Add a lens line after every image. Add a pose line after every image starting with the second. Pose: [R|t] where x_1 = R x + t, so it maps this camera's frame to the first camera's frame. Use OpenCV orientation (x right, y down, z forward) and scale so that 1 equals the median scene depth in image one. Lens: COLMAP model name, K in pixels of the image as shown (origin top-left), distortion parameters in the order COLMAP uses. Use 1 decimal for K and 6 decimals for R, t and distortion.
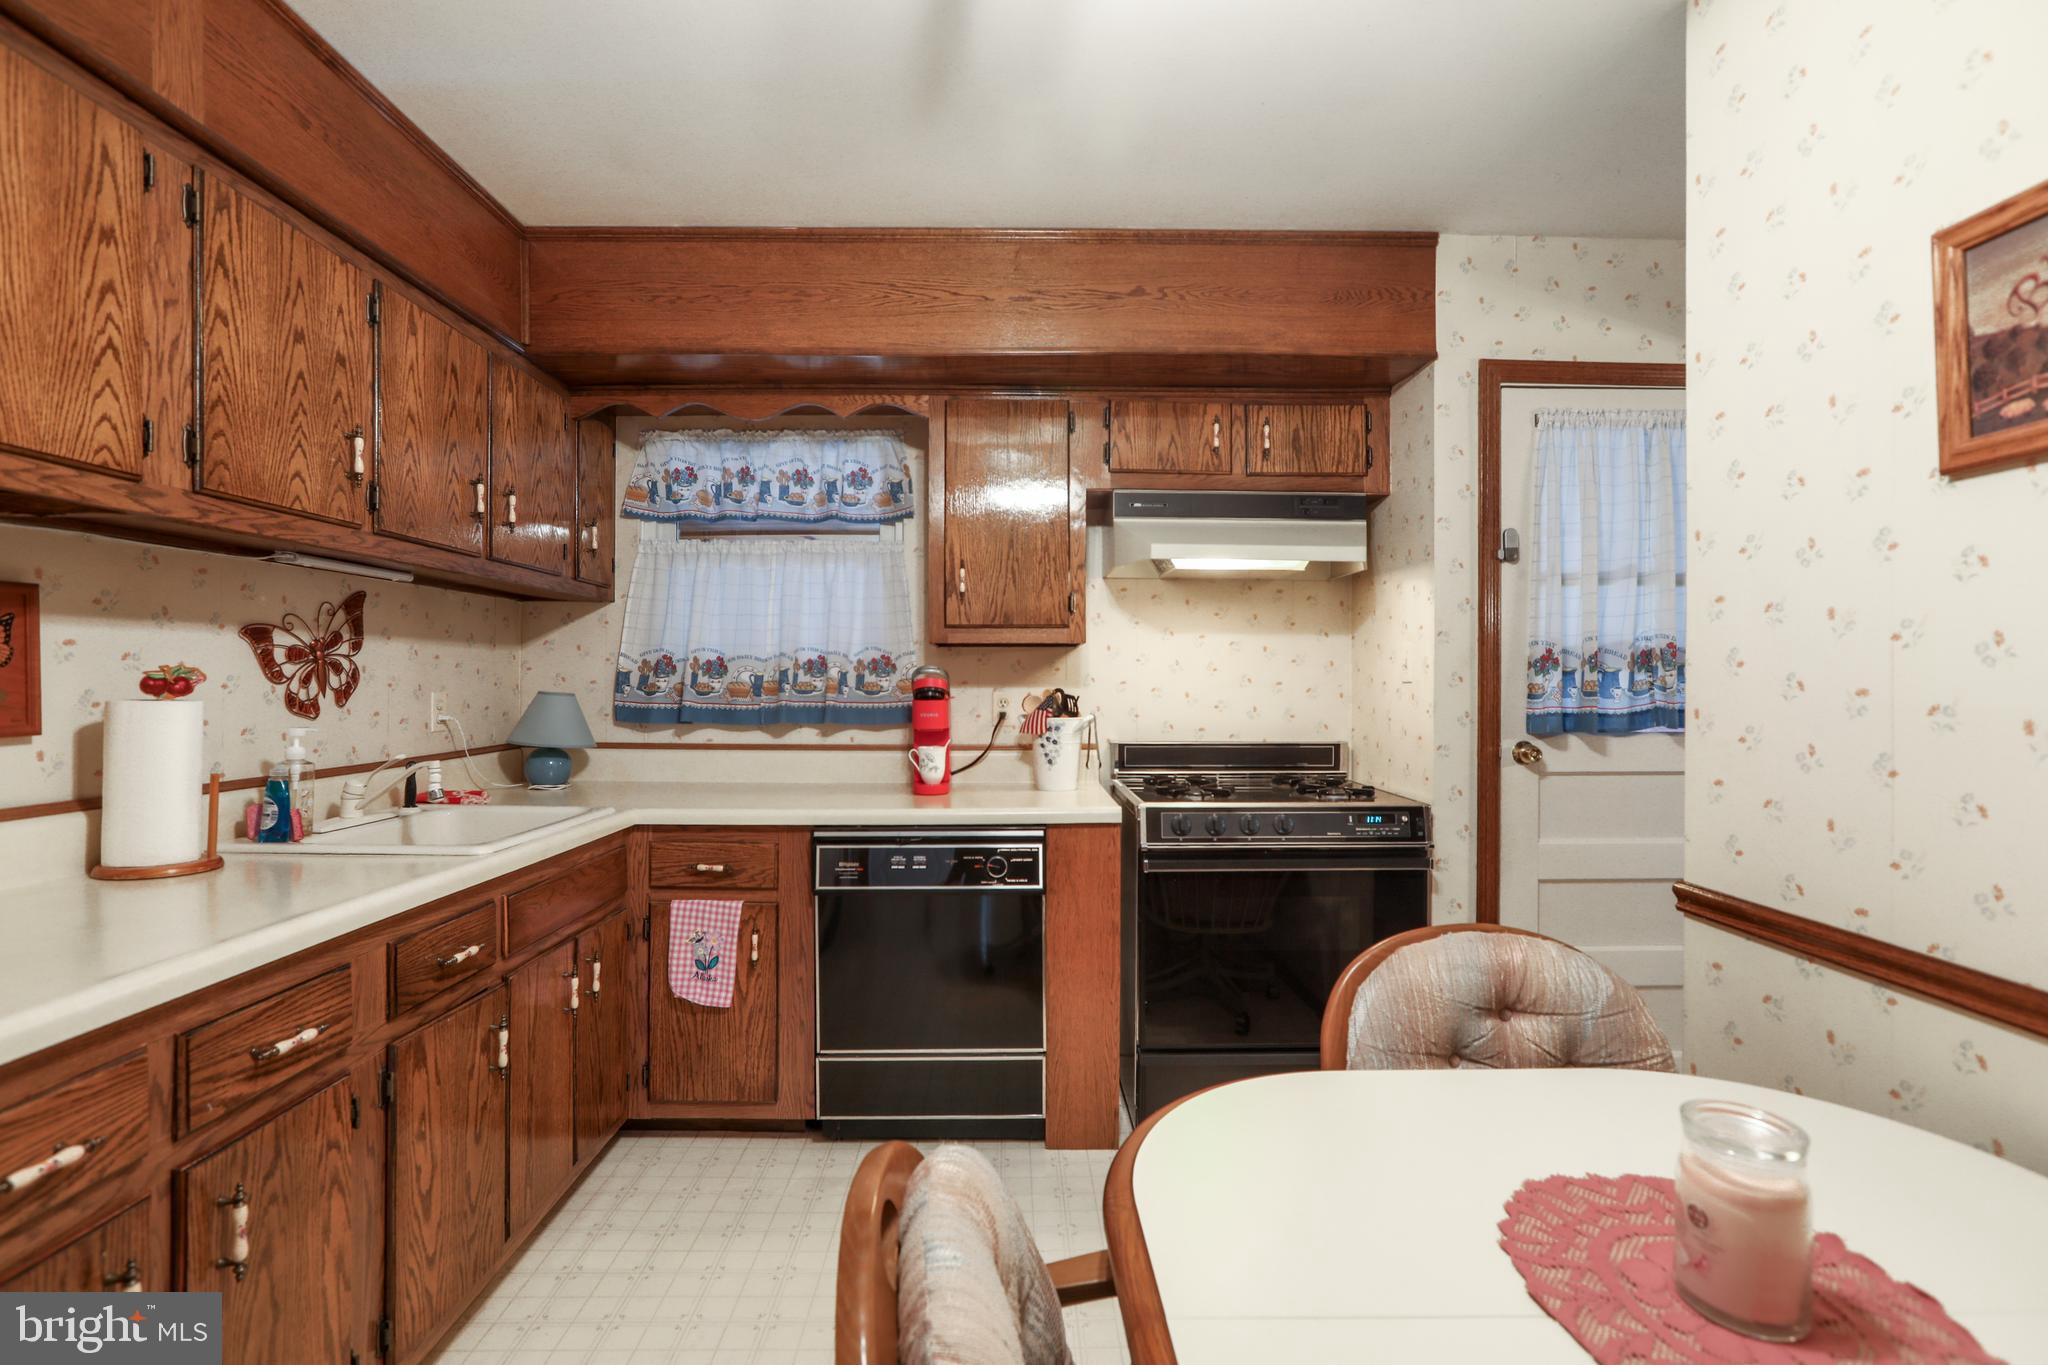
lens RADIAL K [[962.3, 0, 1033.1], [0, 962.3, 682.6], [0, 0, 1]] dist [-0.045212, 0.013484]
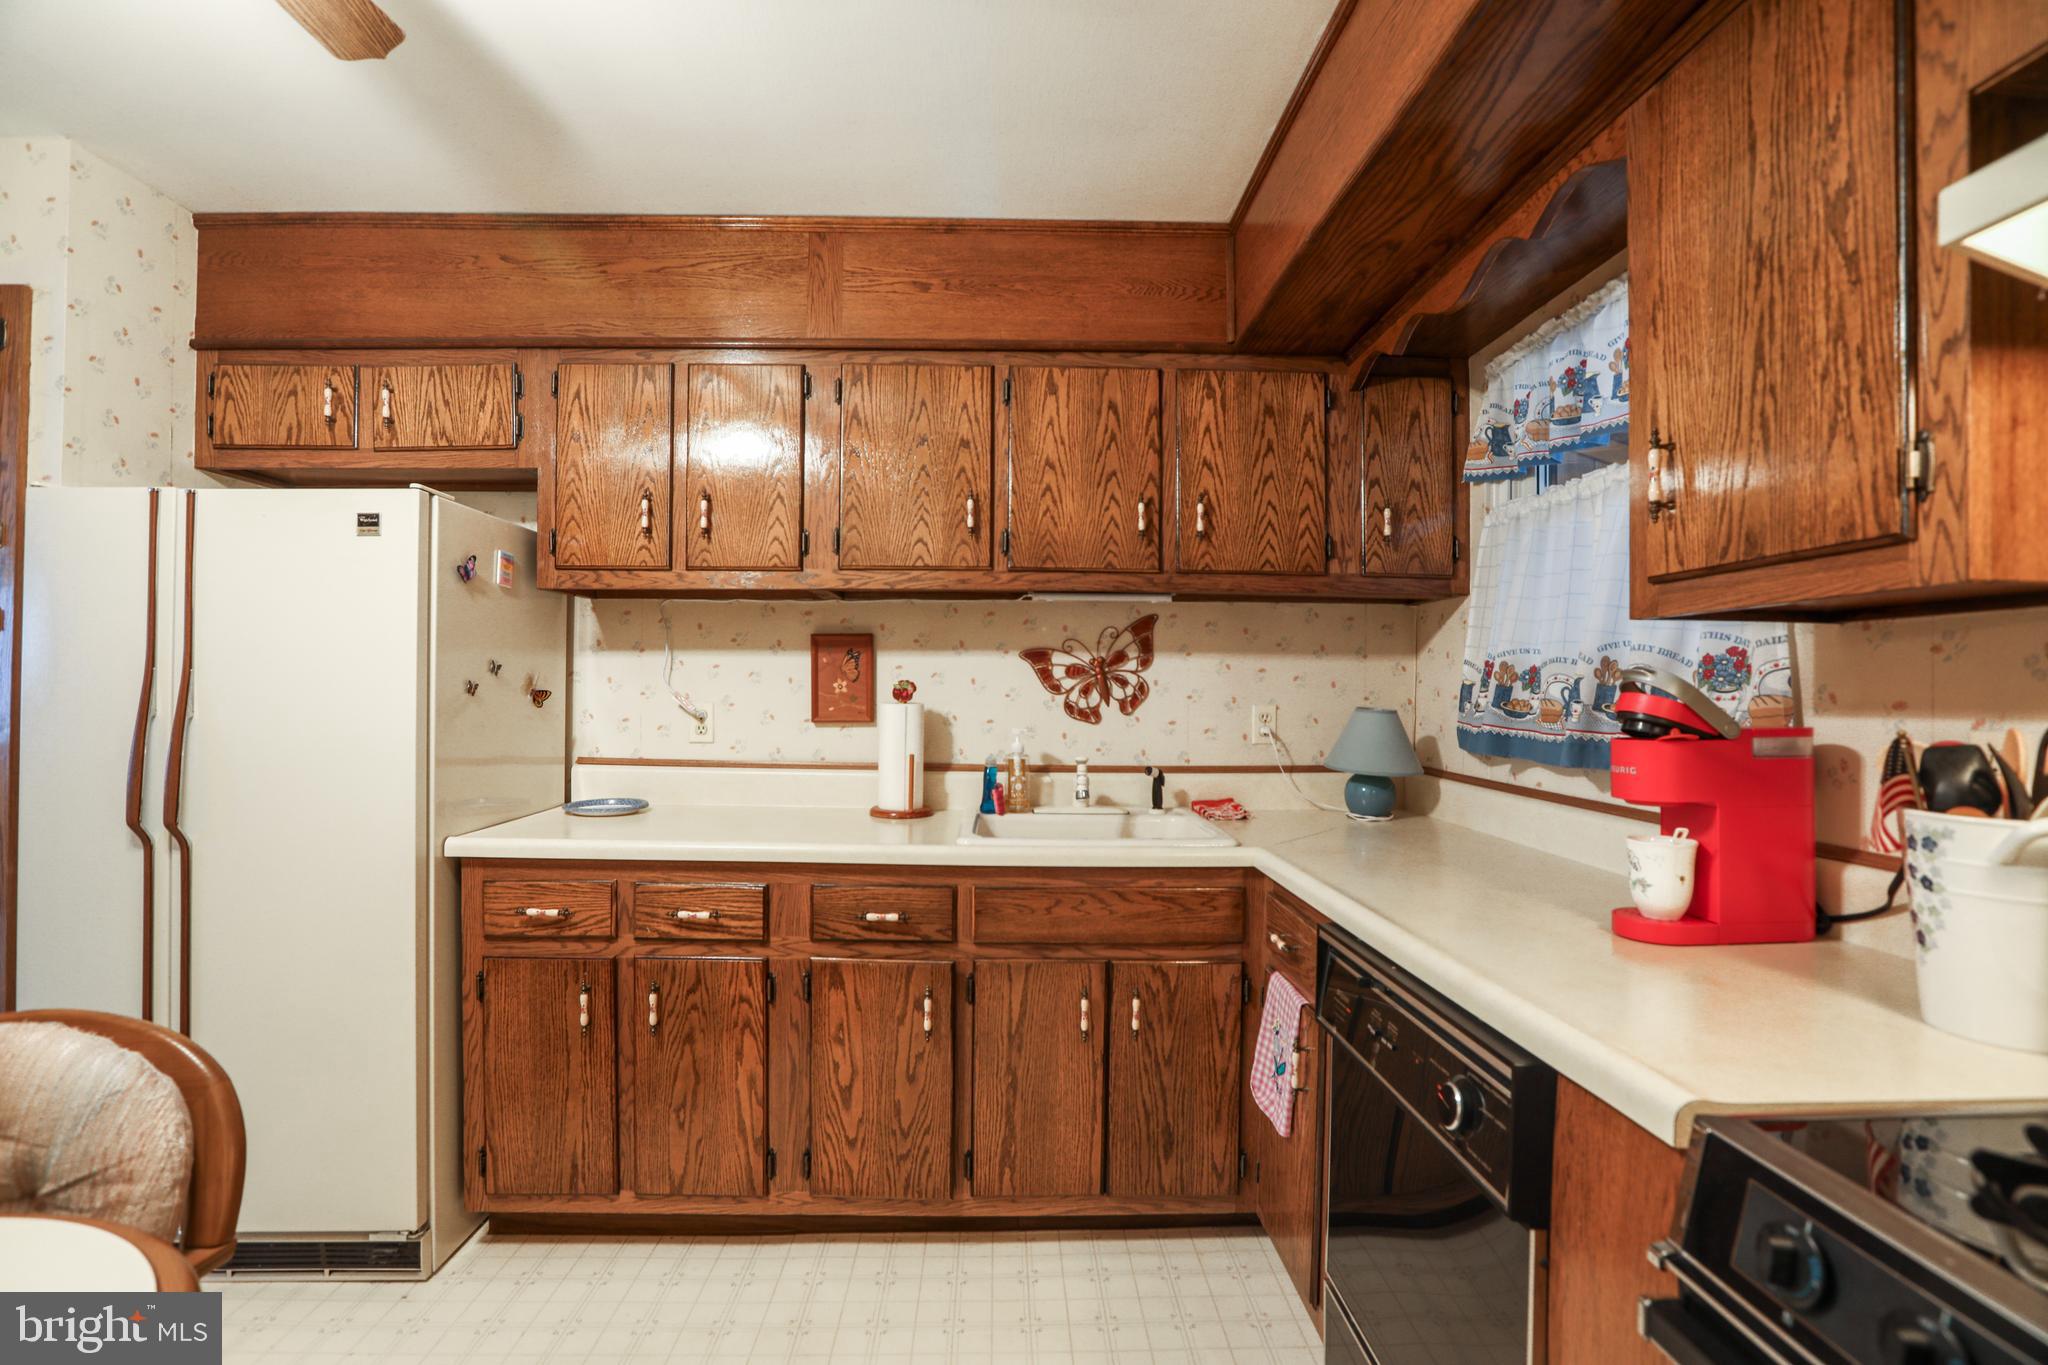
lens RADIAL K [[962.3, 0, 1022.9], [0, 962.3, 675.5], [0, 0, 1]] dist [-0.045212, 0.013484]
pose [[-0.025806, -0.015995, -0.999539, 0.498175], [-0.012943, 0.999794, -0.015665, -0.002833], [0.999583, 0.012533, -0.026008, 0.954456]]
